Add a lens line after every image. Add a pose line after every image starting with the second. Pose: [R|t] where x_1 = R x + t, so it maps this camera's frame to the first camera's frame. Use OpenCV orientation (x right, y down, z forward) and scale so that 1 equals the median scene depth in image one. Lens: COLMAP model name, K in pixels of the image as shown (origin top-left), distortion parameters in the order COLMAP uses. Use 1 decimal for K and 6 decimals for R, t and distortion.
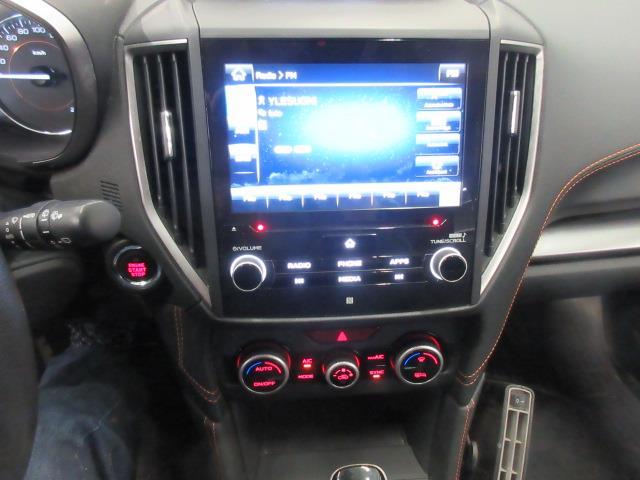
lens RADIAL K [[464.2, 0, 320.0], [0, 464.2, 240.0], [0, 0, 1]] dist [-0.001898, 0.001857]
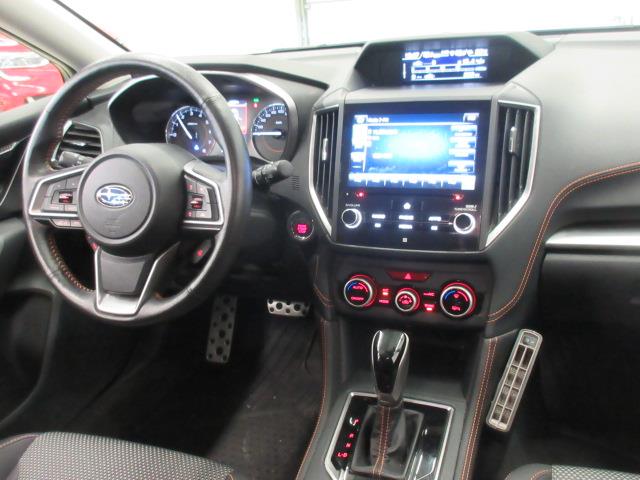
lens RADIAL K [[566.4, 0, 320.0], [0, 566.4, 240.0], [0, 0, 1]] dist [-0.051562, -0.001623]
pose [[0.898675, 0.062418, -0.434152, 0.716978], [-0.182223, 0.953490, -0.240109, 0.716259], [0.398972, 0.294893, 0.868251, -0.988370]]
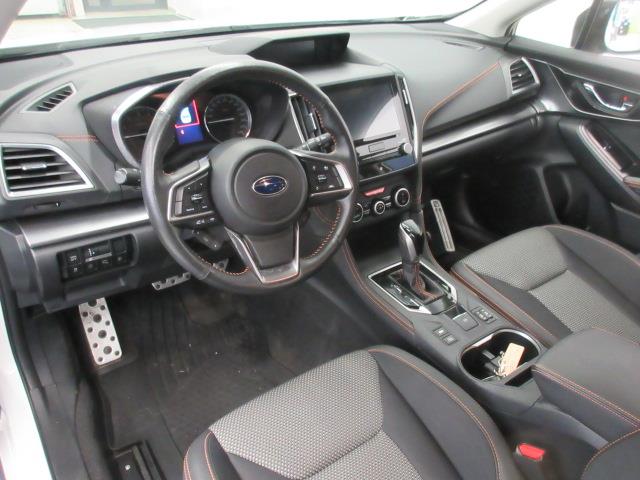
lens RADIAL K [[498.0, 0, 320.0], [0, 498.0, 240.0], [0, 0, 1]] dist [0.012964, -0.004386]
pose [[0.876293, -0.262587, 0.403930, -1.621890], [0.323968, 0.941717, -0.090631, 0.706635], [-0.356589, 0.210280, 0.910289, -1.544238]]
